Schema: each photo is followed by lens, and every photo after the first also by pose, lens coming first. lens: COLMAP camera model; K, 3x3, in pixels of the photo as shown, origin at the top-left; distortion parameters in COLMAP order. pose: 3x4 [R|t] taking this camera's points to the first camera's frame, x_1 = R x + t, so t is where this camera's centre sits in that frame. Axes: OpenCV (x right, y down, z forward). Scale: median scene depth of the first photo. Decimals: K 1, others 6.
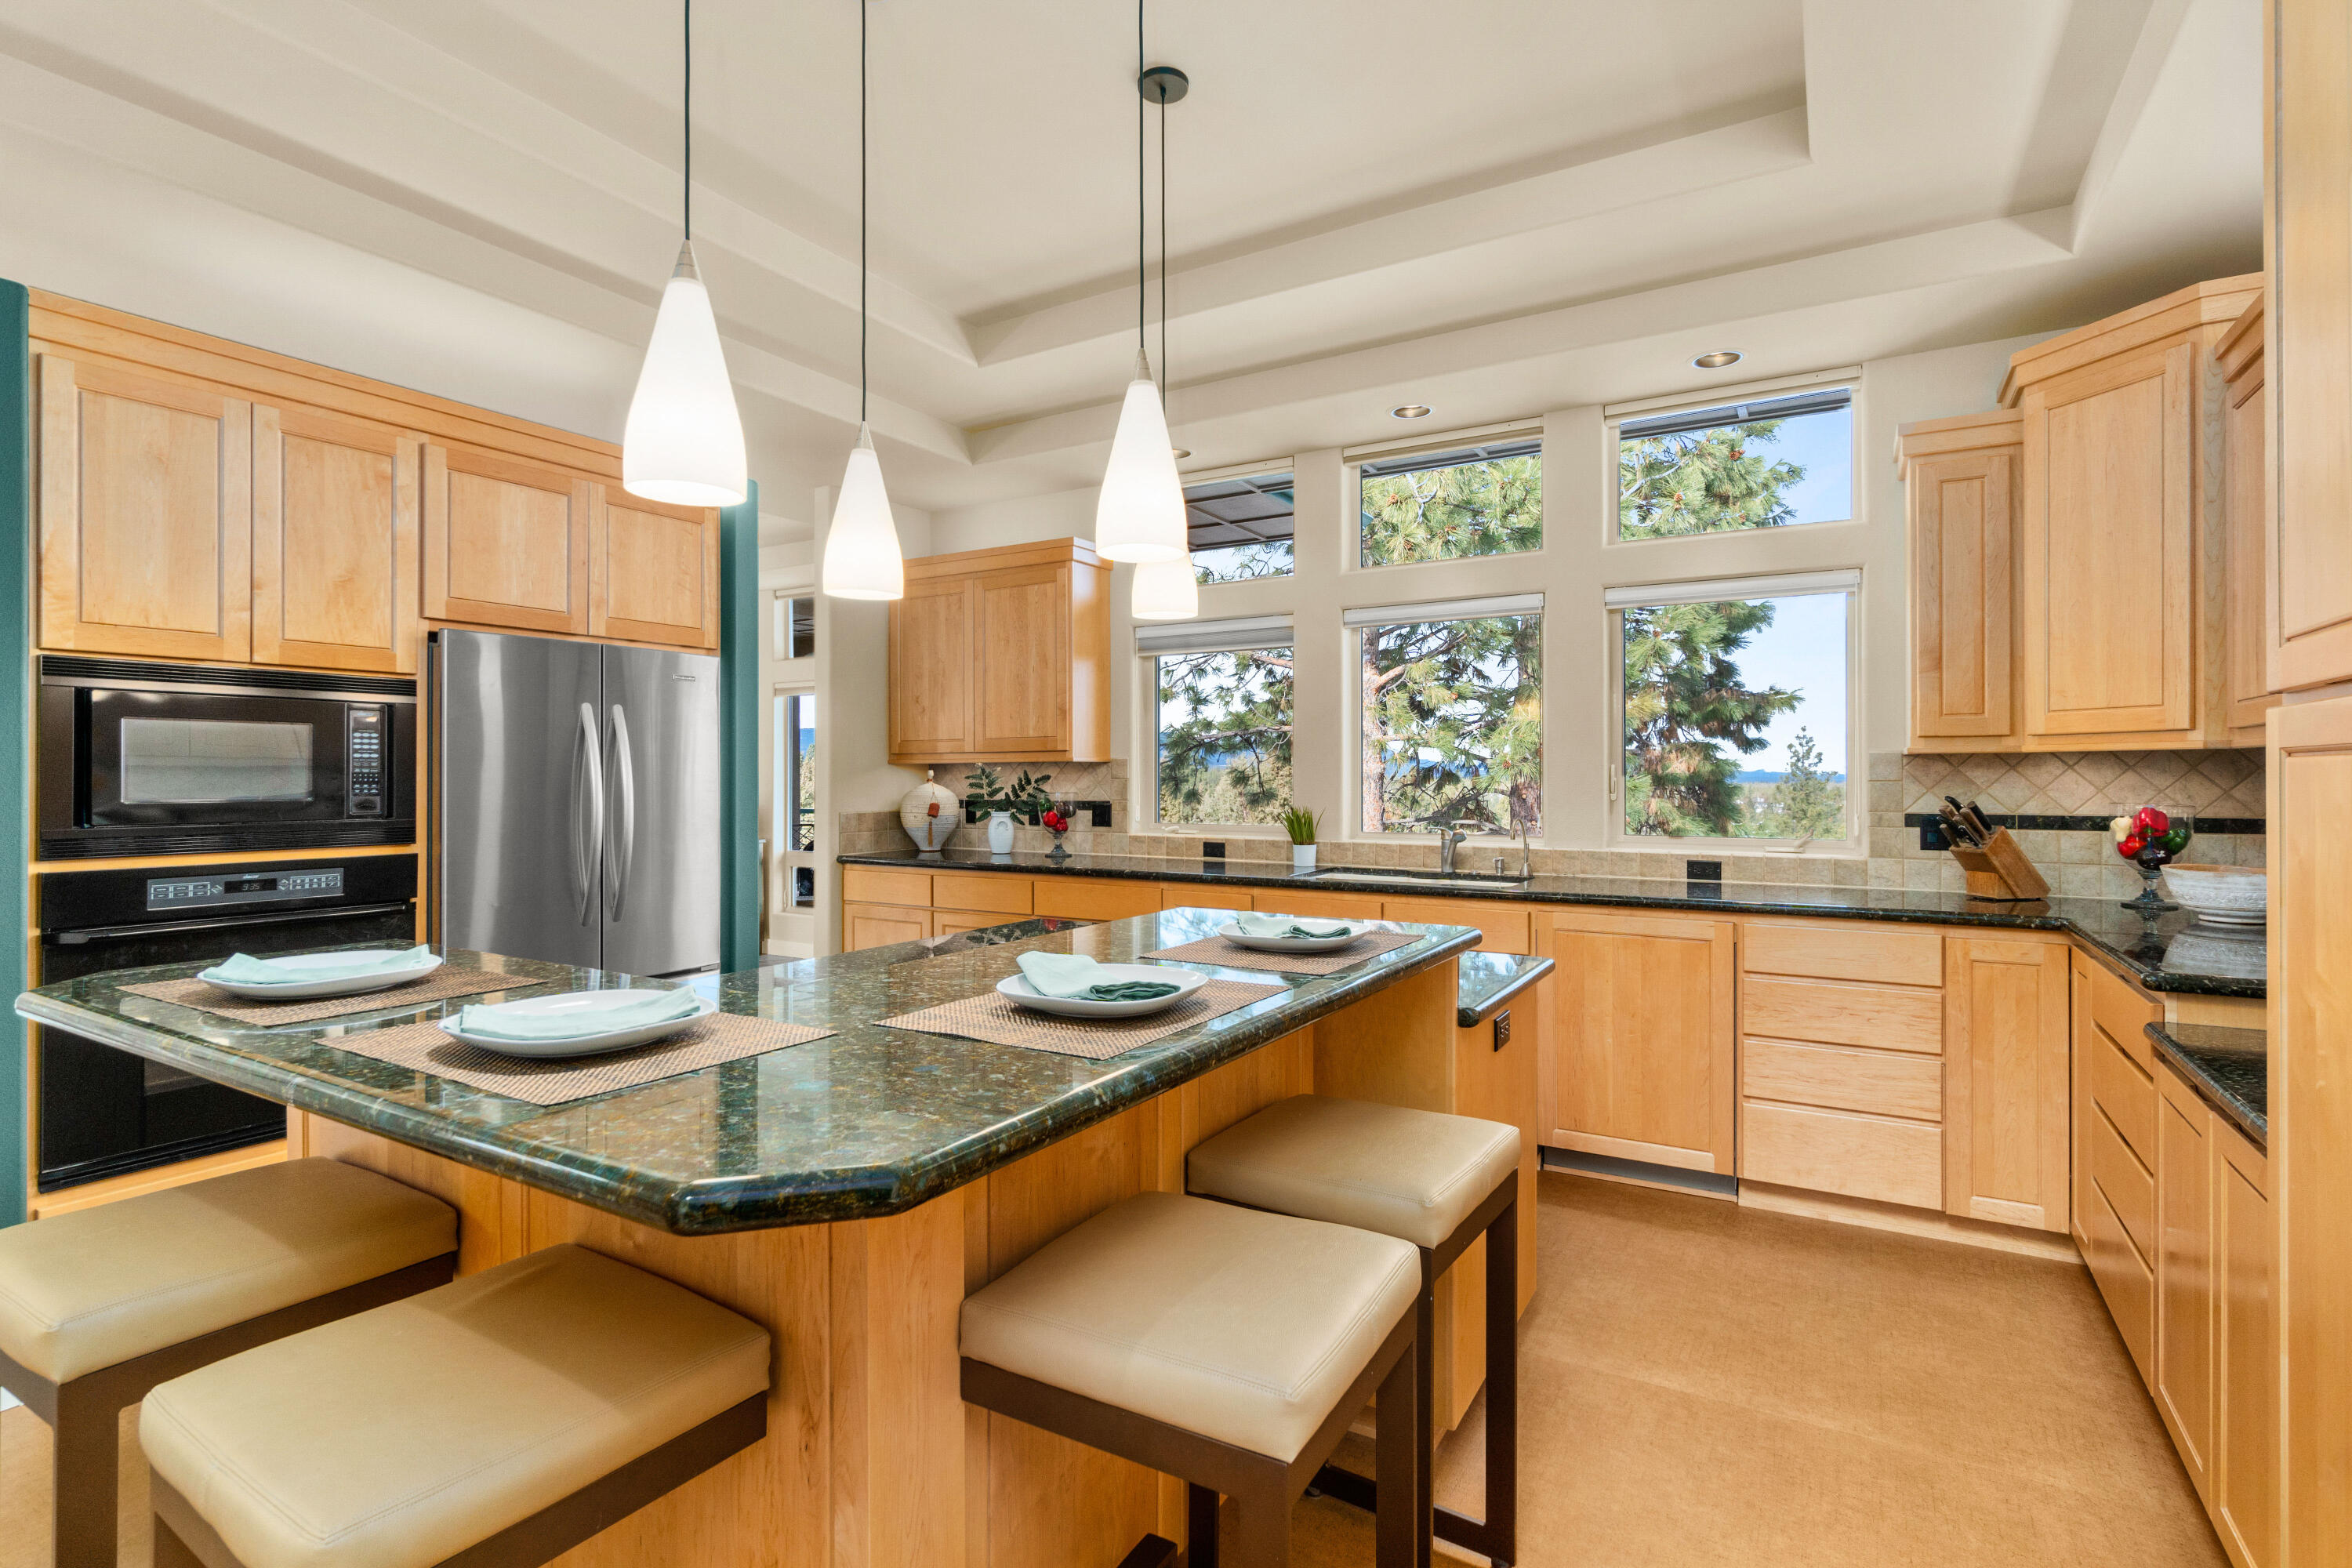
lens RADIAL K [[1104.5, 0, 1176.0], [0, 1104.5, 784.0], [0, 0, 1]] dist [-0.002130, -0.000384]
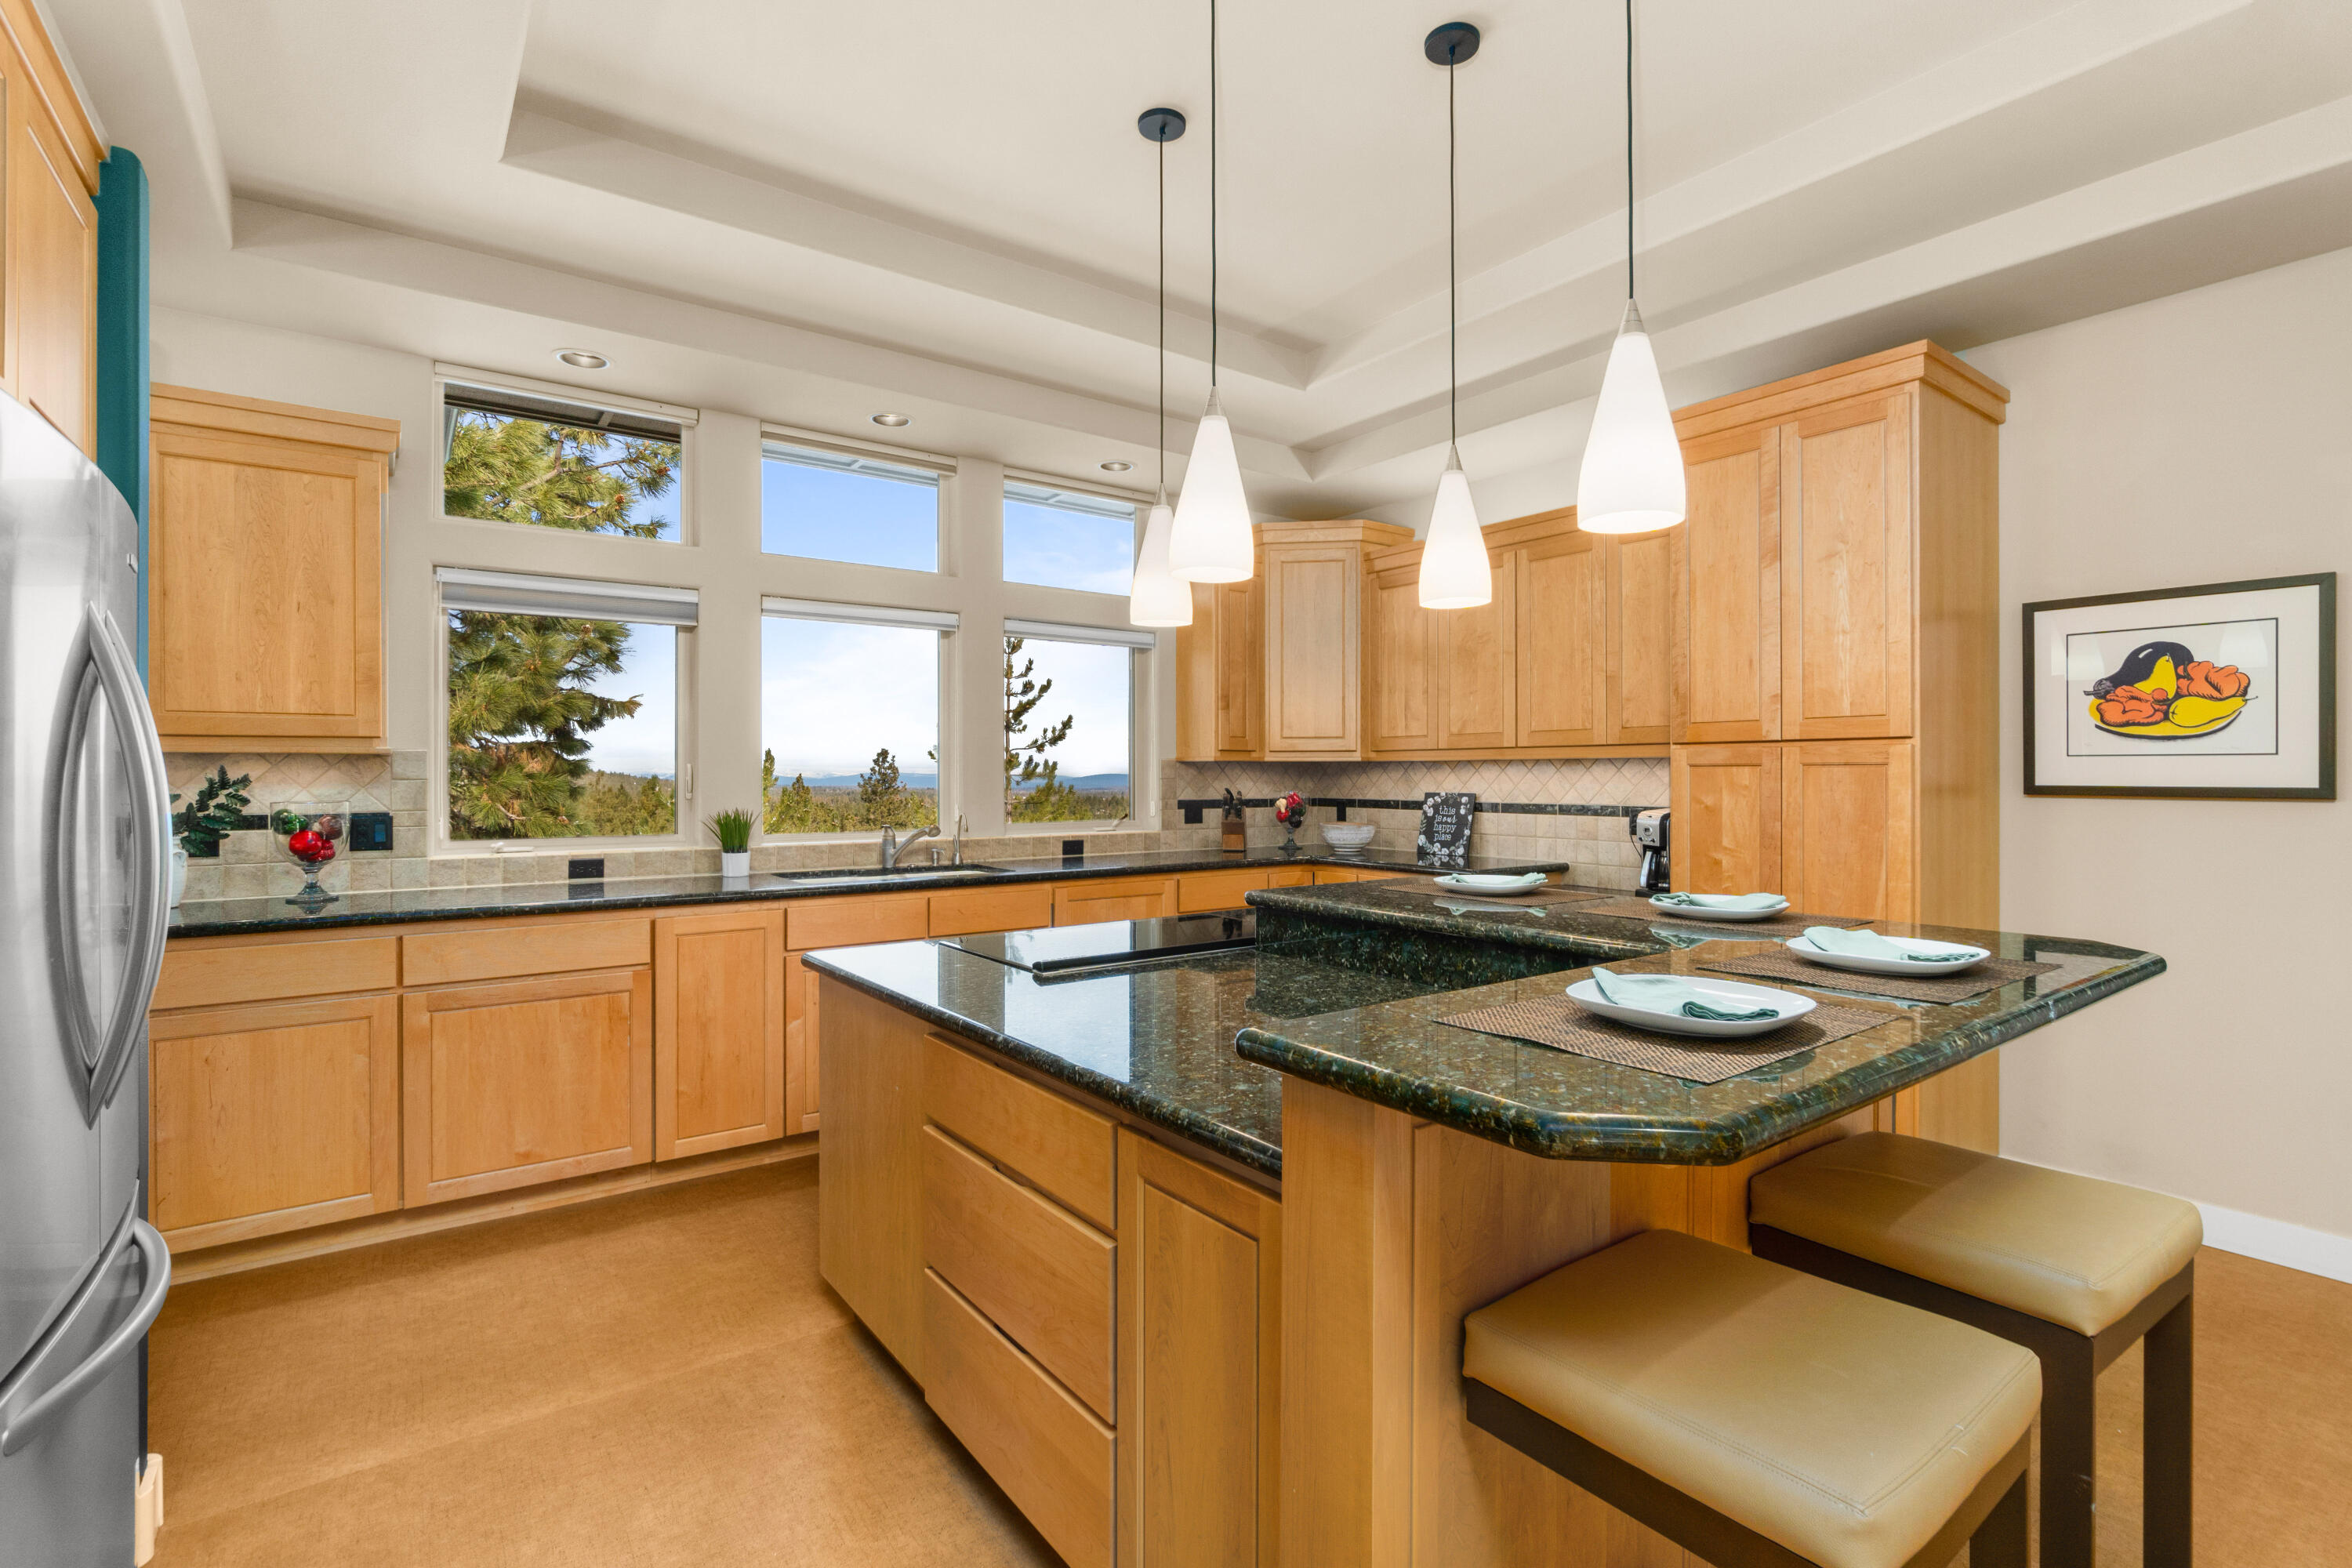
lens RADIAL K [[1092.1, 0, 1176.0], [0, 1092.1, 784.0], [0, 0, 1]] dist [-0.001021, -0.000402]
pose [[0.386201, -0.007111, 0.922387, -0.561316], [0.007312, 0.999962, 0.004648, -0.001801], [-0.922386, 0.004950, 0.386238, 0.330783]]
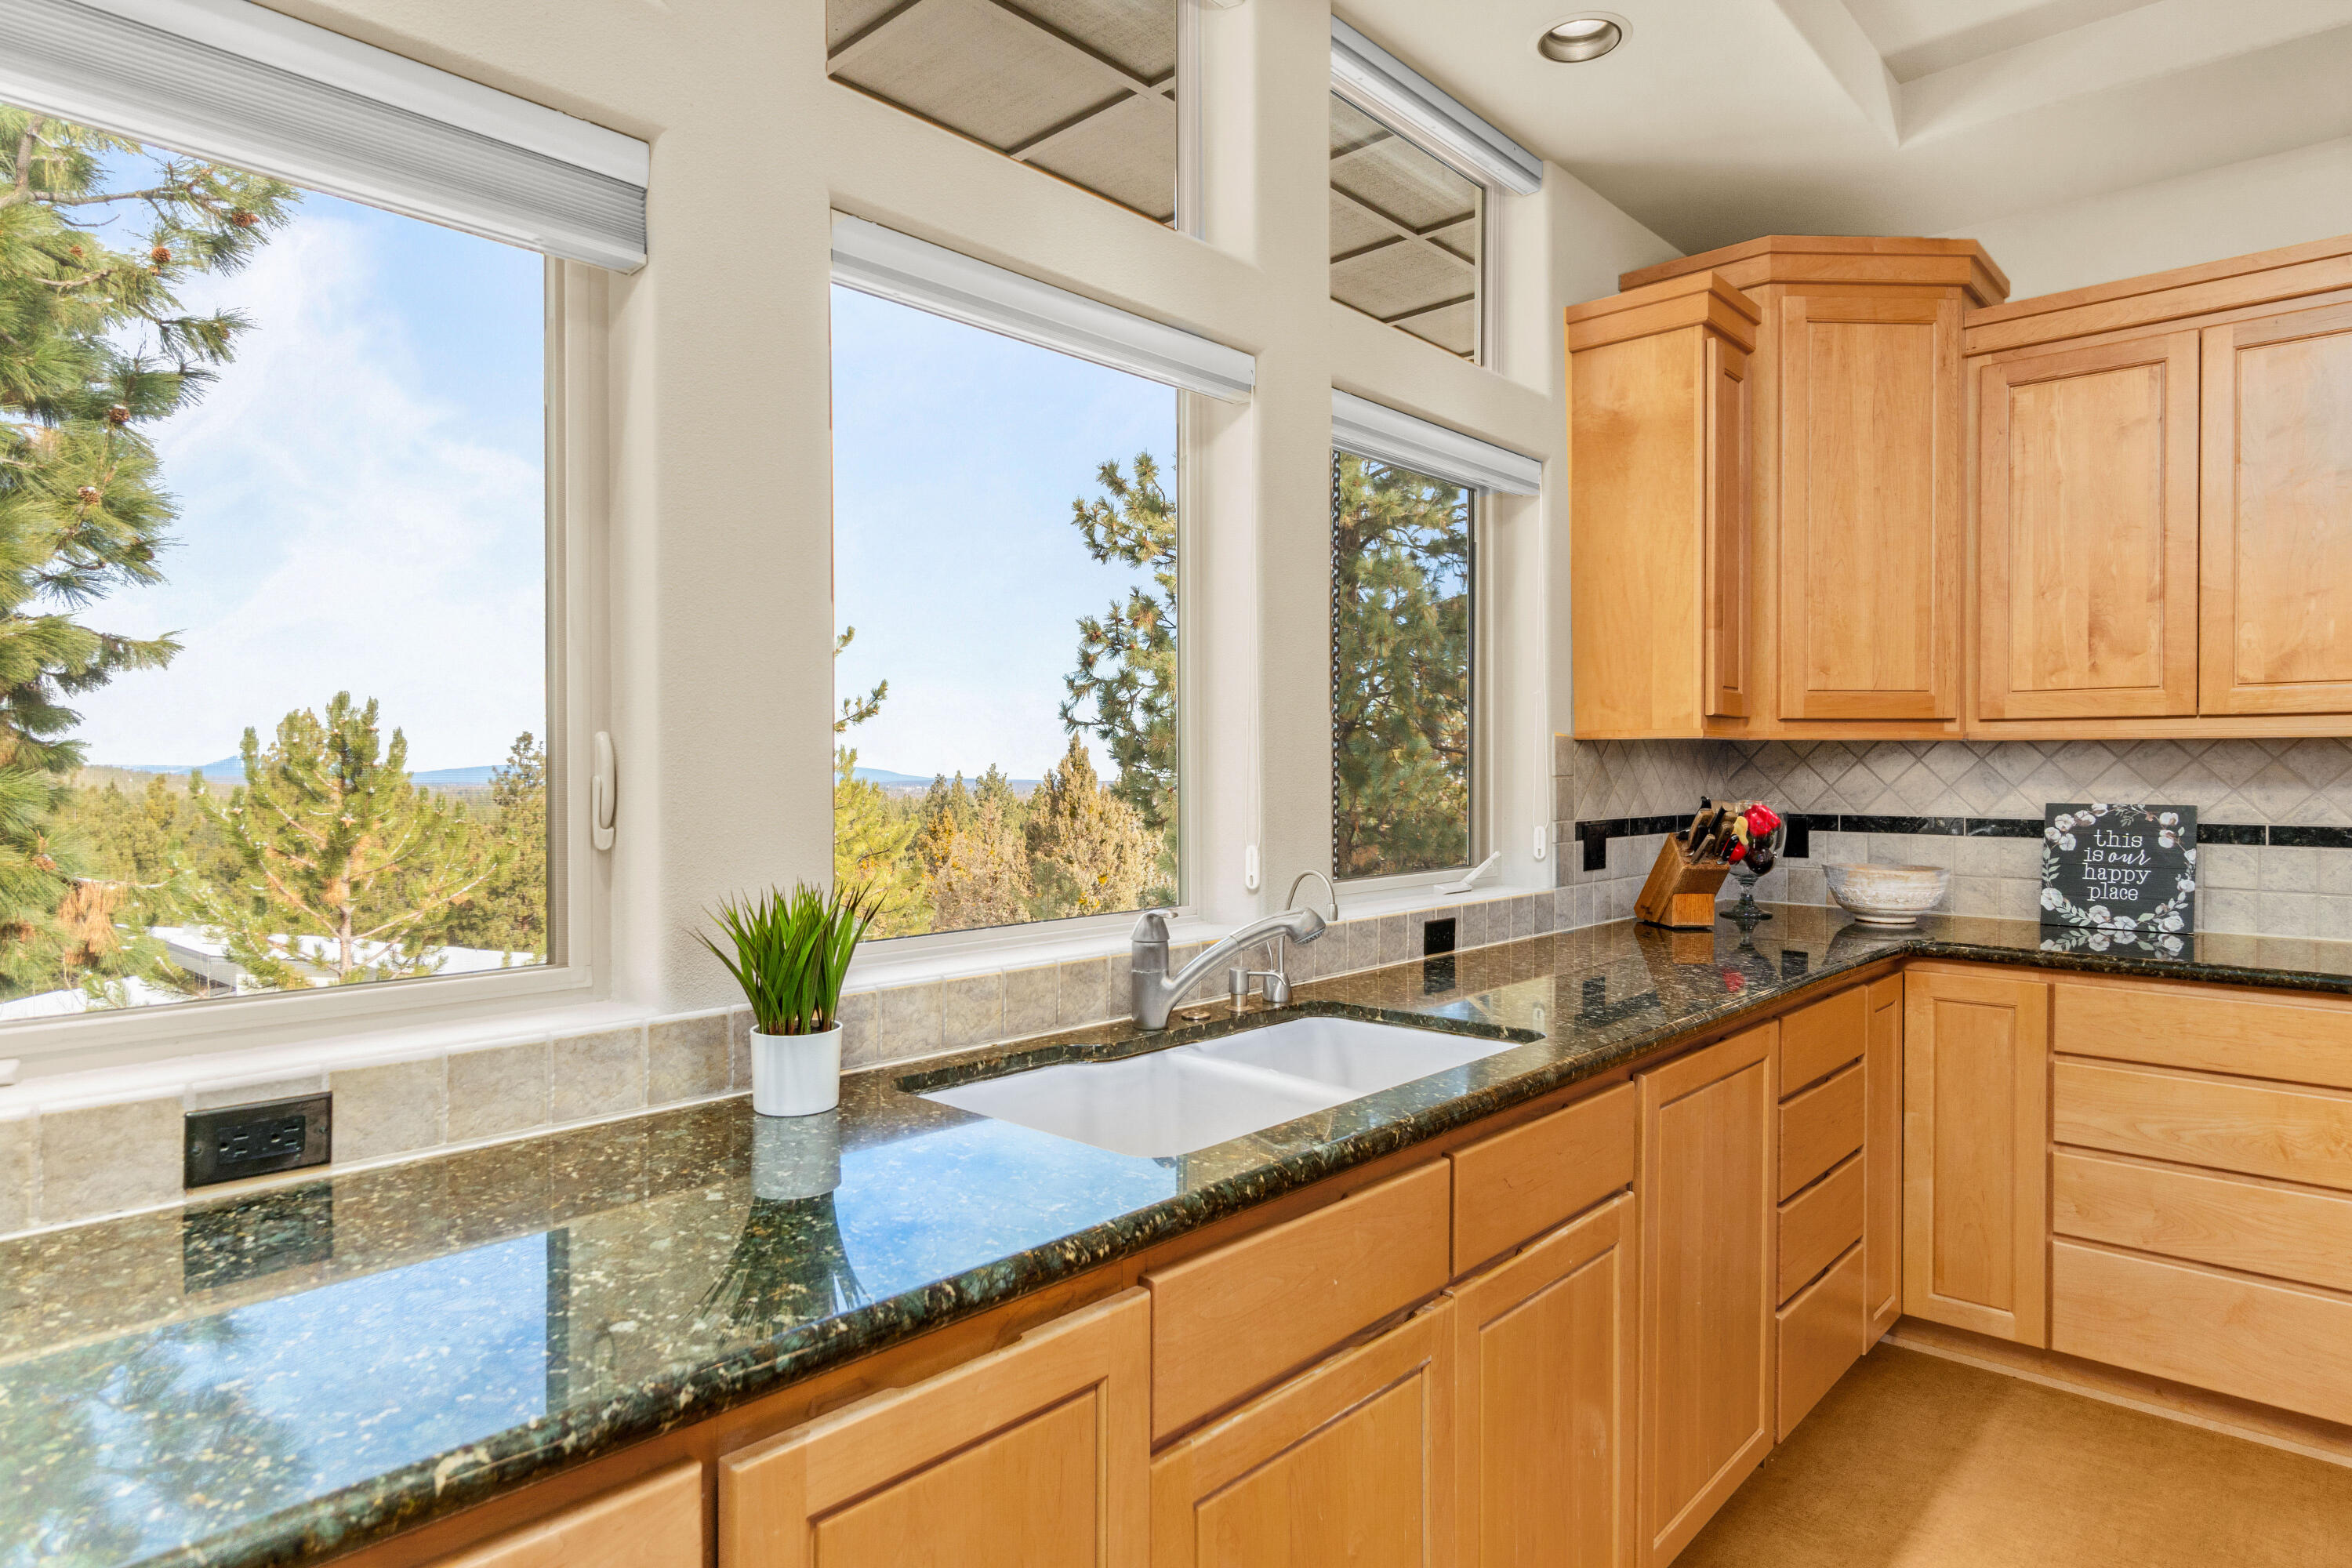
lens RADIAL K [[1336.5, 0, 1176.0], [0, 1336.5, 778.4], [0, 0, 1]] dist [0.004027, 0.000744]
pose [[0.191582, -0.007450, 0.981448, -0.184529], [0.007940, 0.999950, 0.006040, -0.006797], [-0.981444, 0.006636, 0.191632, 0.848078]]
